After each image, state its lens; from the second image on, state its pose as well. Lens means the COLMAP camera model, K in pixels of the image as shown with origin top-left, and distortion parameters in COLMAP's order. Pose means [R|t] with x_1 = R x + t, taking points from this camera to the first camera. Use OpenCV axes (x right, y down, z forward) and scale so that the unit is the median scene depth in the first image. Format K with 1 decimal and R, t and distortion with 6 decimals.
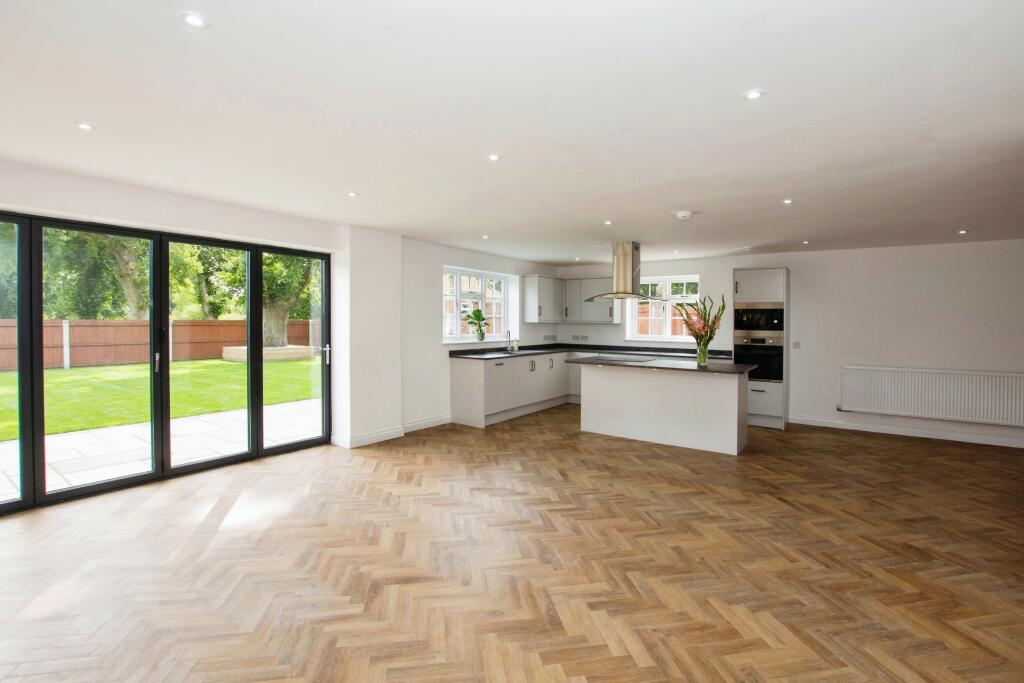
lens RADIAL K [[482.1, 0, 511.5], [0, 482.1, 327.7], [0, 0, 1]] dist [-0.021936, 0.000065]
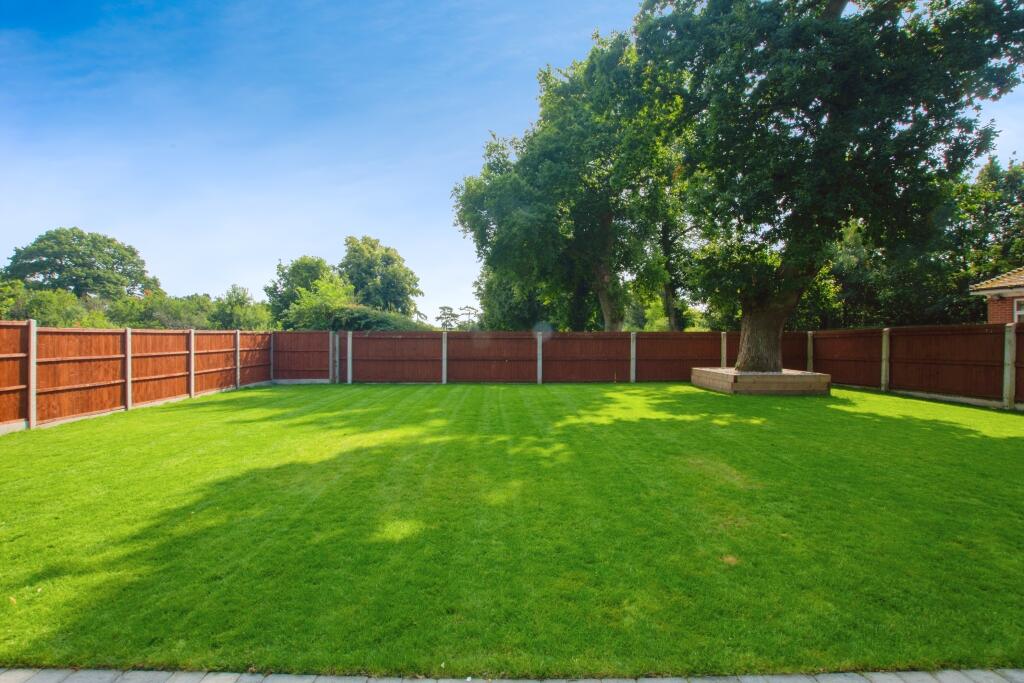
lens RADIAL K [[482.1, 0, 511.5], [0, 482.1, 327.7], [0, 0, 1]] dist [-0.021936, 0.000065]
pose [[0.628315, -0.009752, -0.777898, -0.091447], [-0.011544, 0.999694, -0.021857, -0.001472], [0.777873, 0.022714, 0.628011, 0.142965]]
